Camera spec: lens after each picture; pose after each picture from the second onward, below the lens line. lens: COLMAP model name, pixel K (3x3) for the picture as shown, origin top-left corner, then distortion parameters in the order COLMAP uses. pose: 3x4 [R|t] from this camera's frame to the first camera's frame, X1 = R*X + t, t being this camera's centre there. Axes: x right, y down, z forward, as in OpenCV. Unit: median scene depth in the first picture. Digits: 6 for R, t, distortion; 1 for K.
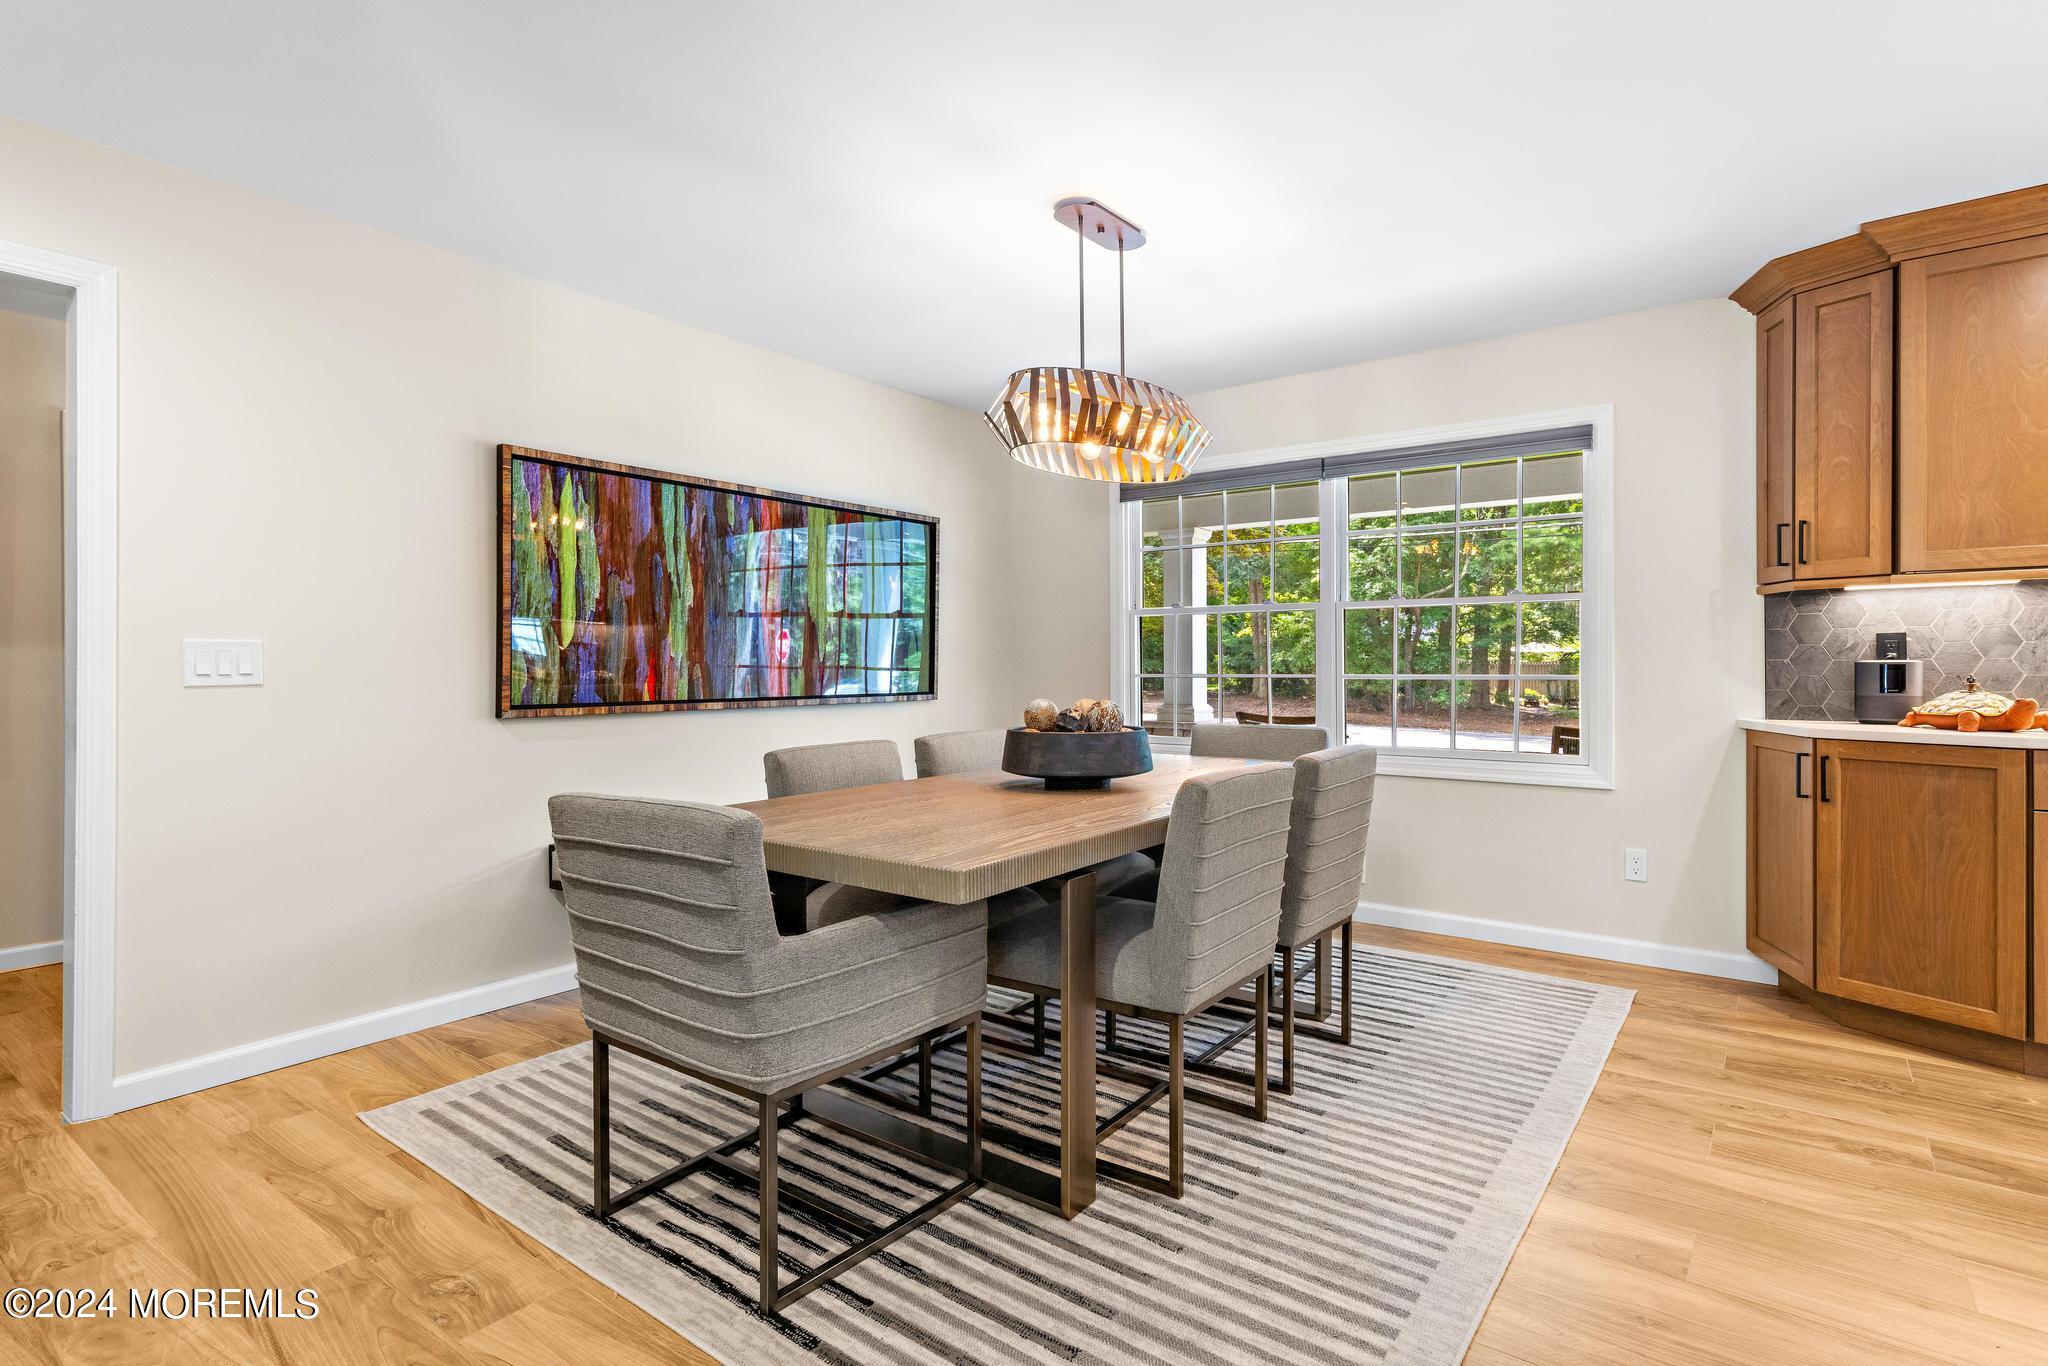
lens RADIAL K [[1024.0, 0, 1024.1], [0, 1024.0, 667.1], [0, 0, 1]] dist [0.003592, 0.001171]
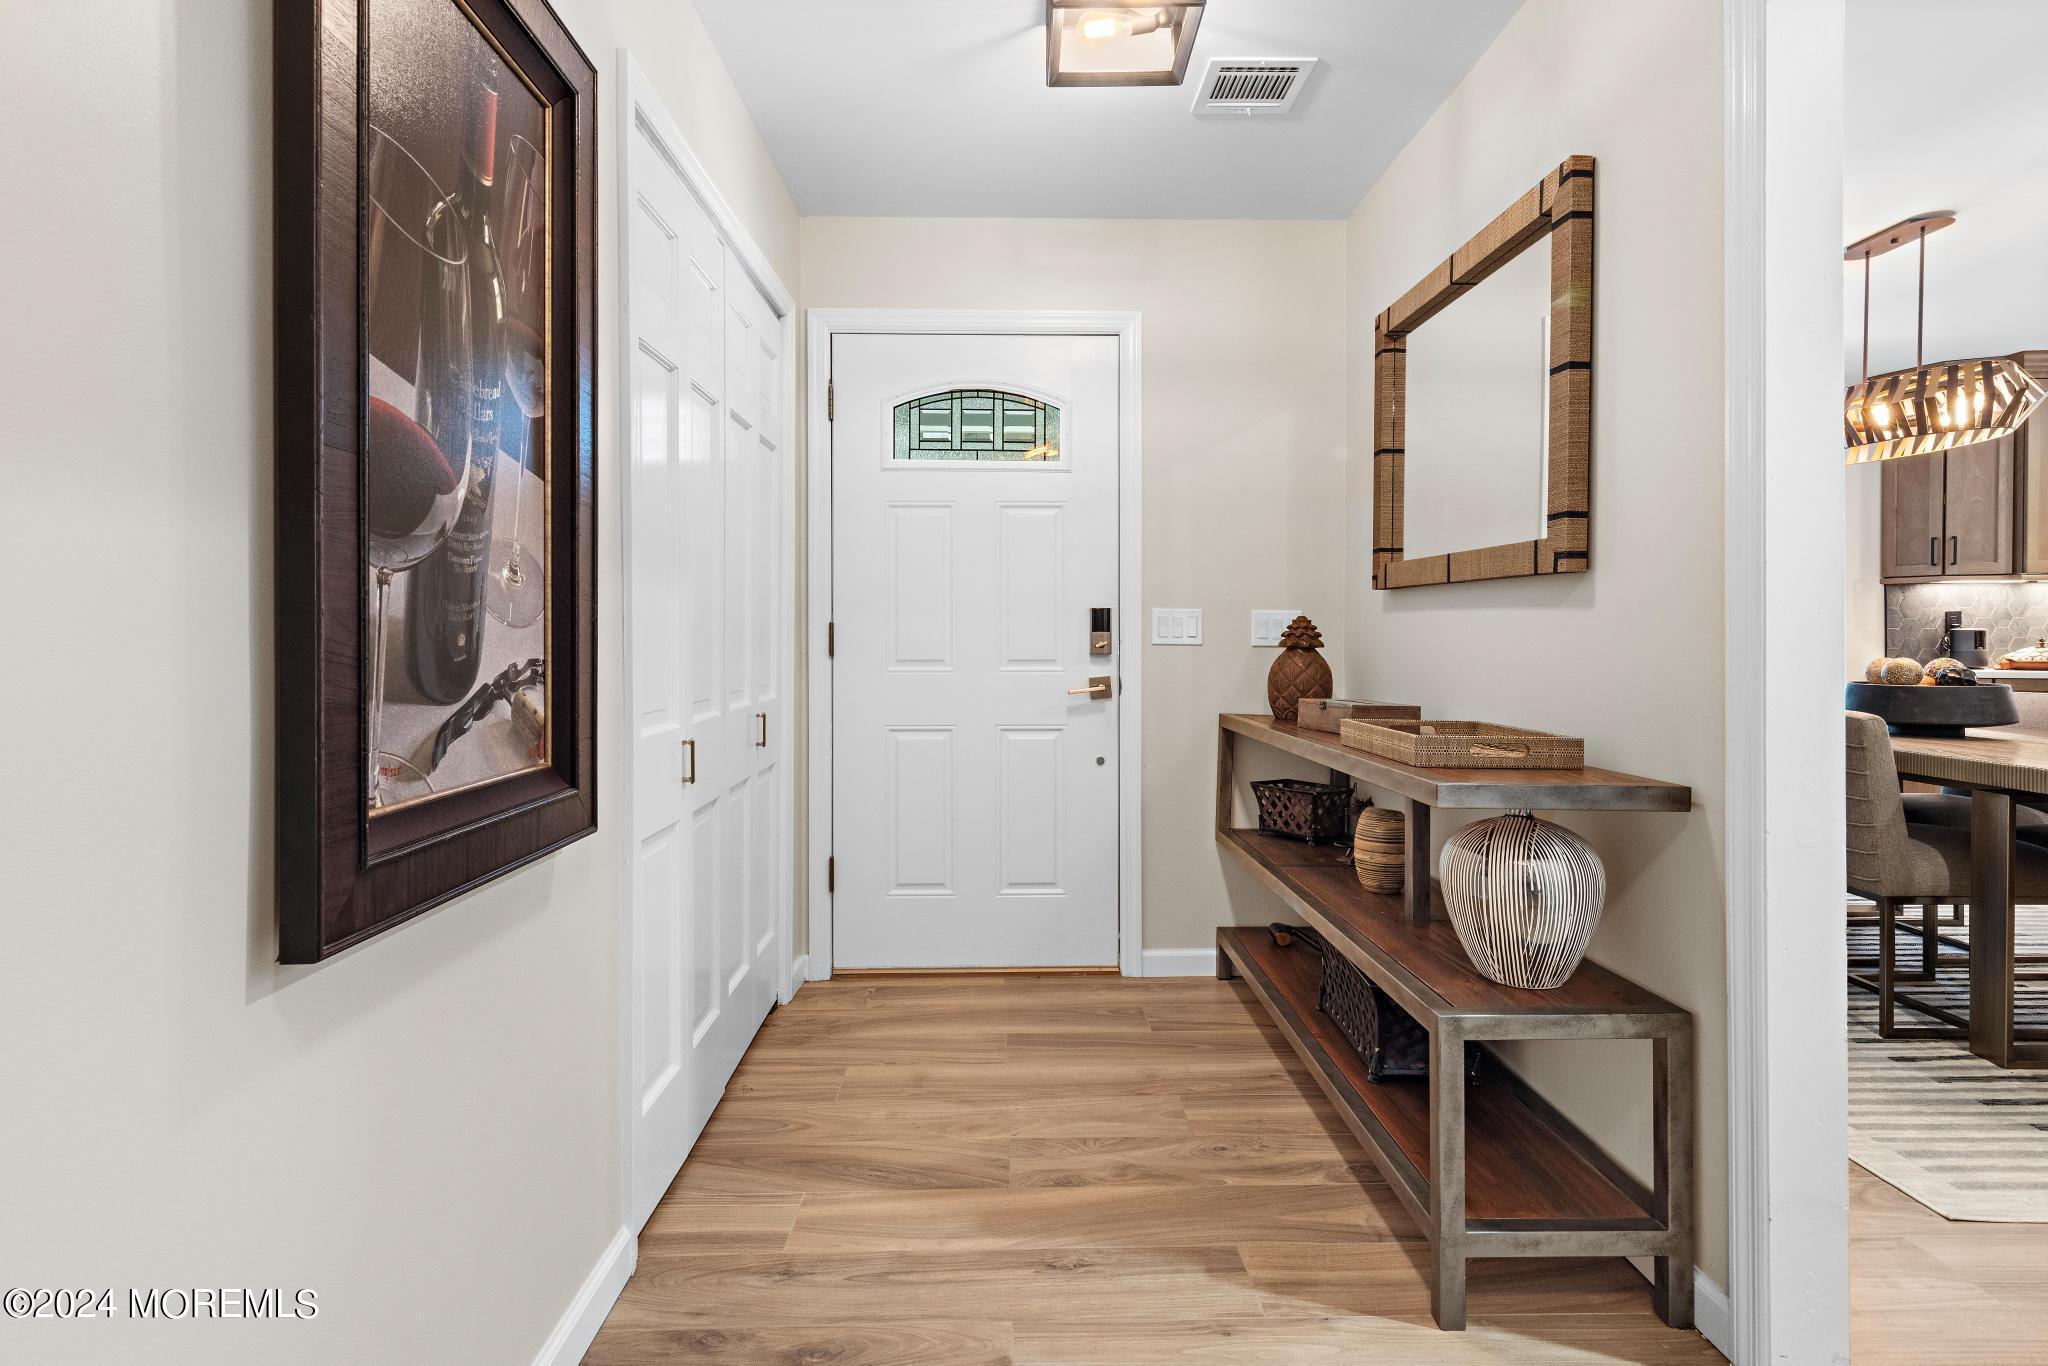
lens RADIAL K [[1024.0, 0, 1016.2], [0, 1024.0, 642.1], [0, 0, 1]] dist [0.003592, 0.001171]
pose [[0.791756, 0.001204, 0.610837, -1.332829], [0.003610, 0.999971, -0.006651, 0.020623], [-0.610827, 0.007471, 0.791729, 0.672178]]
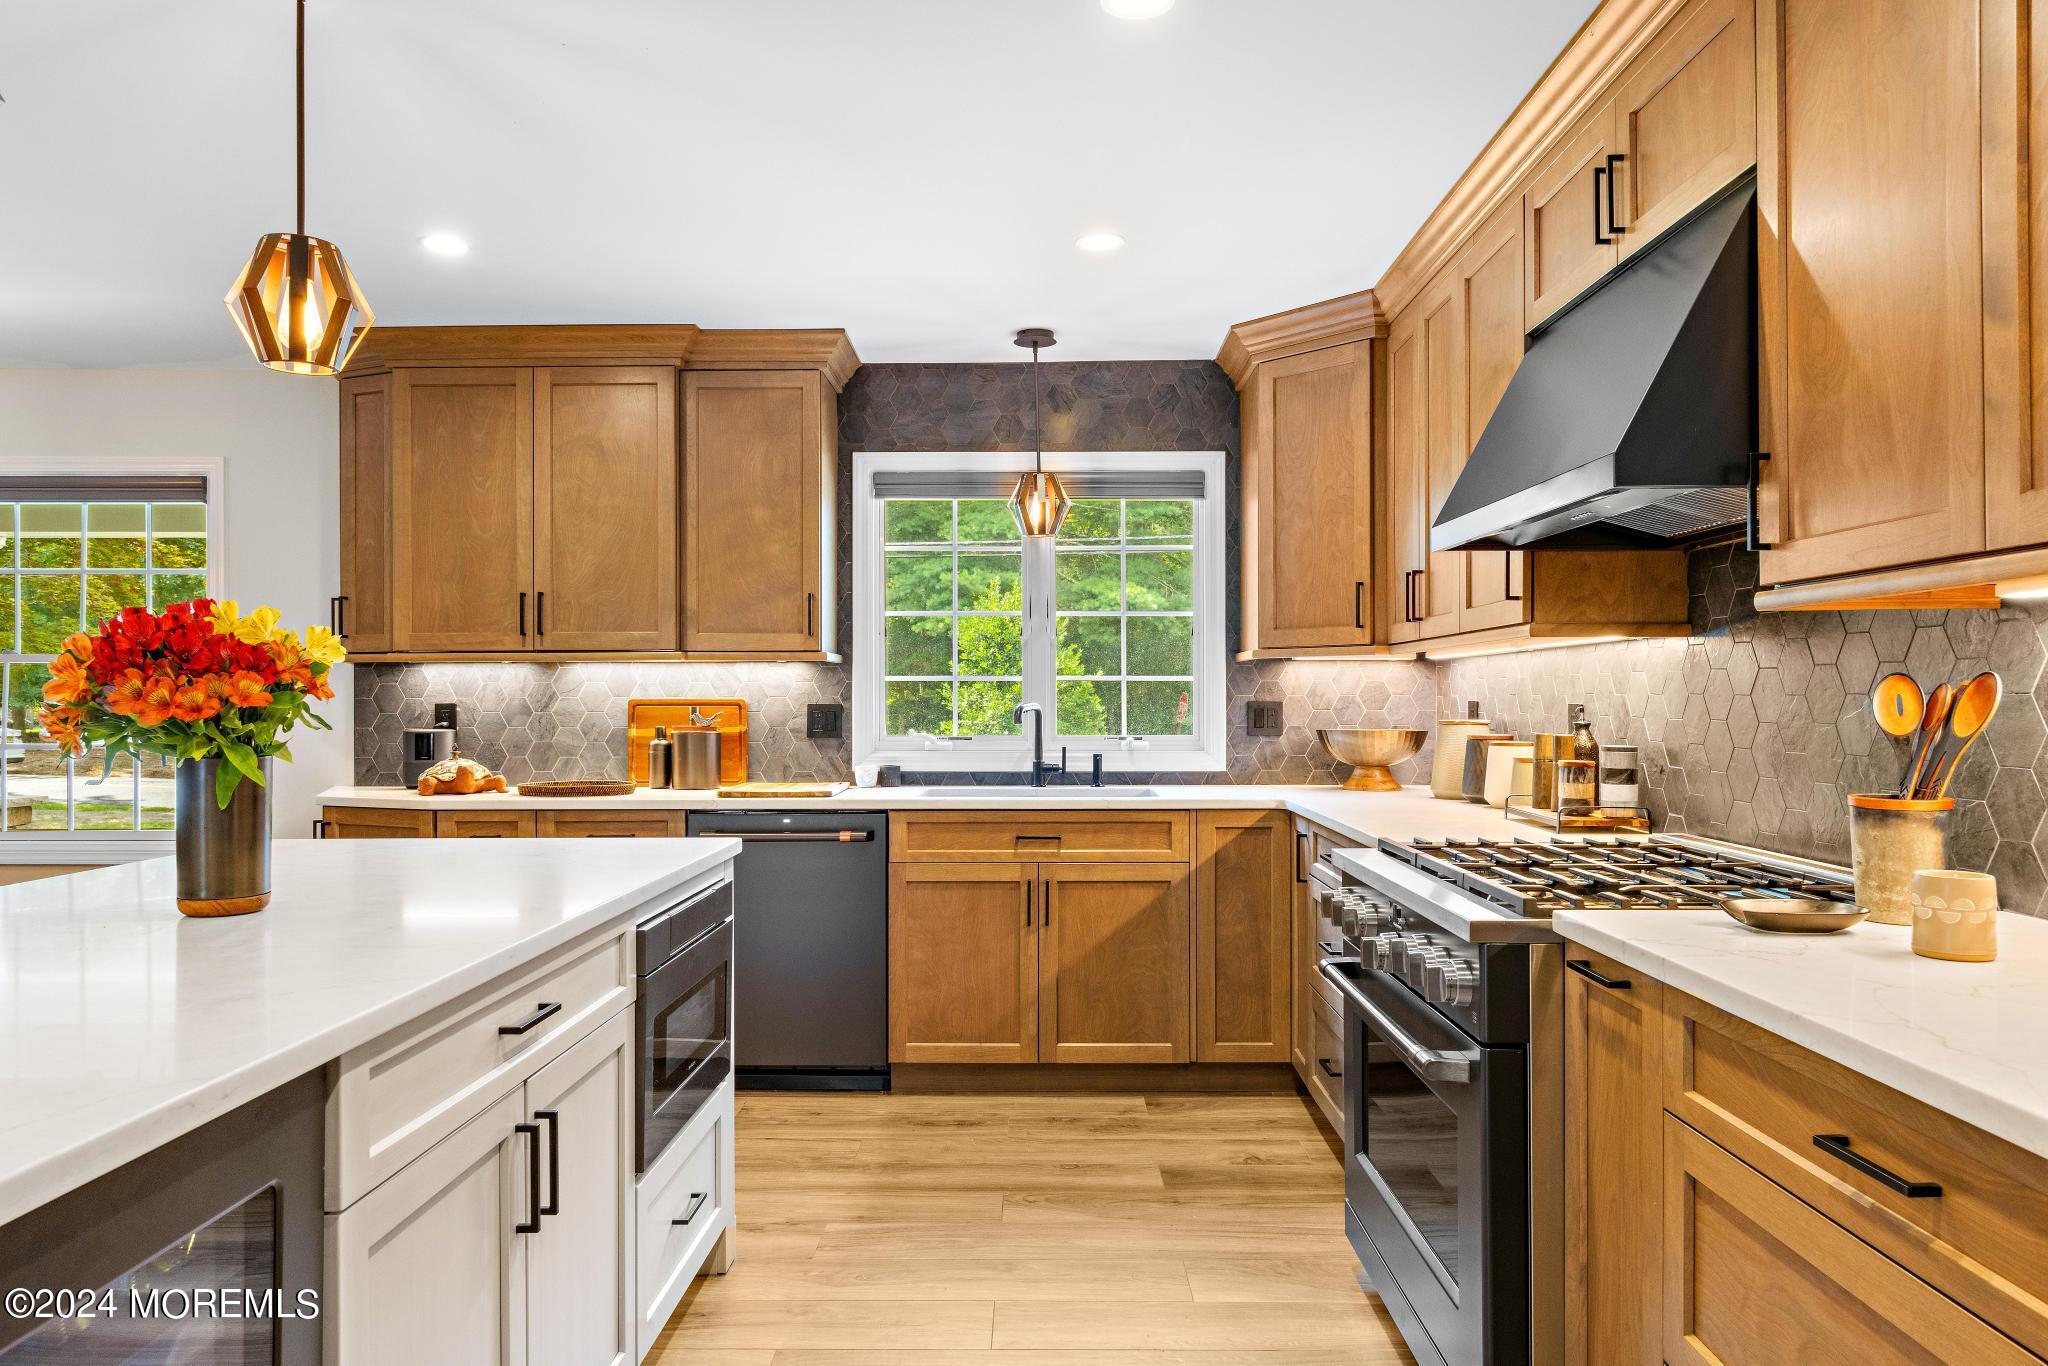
lens RADIAL K [[1352.1, 0, 1031.3], [0, 1352.1, 677.2], [0, 0, 1]] dist [0.002921, 0.005130]
pose [[0.806370, 0.010410, 0.591320, 0.531441], [0.001986, 0.999792, -0.020309, -0.032784], [-0.591408, 0.017551, 0.806181, -0.543242]]
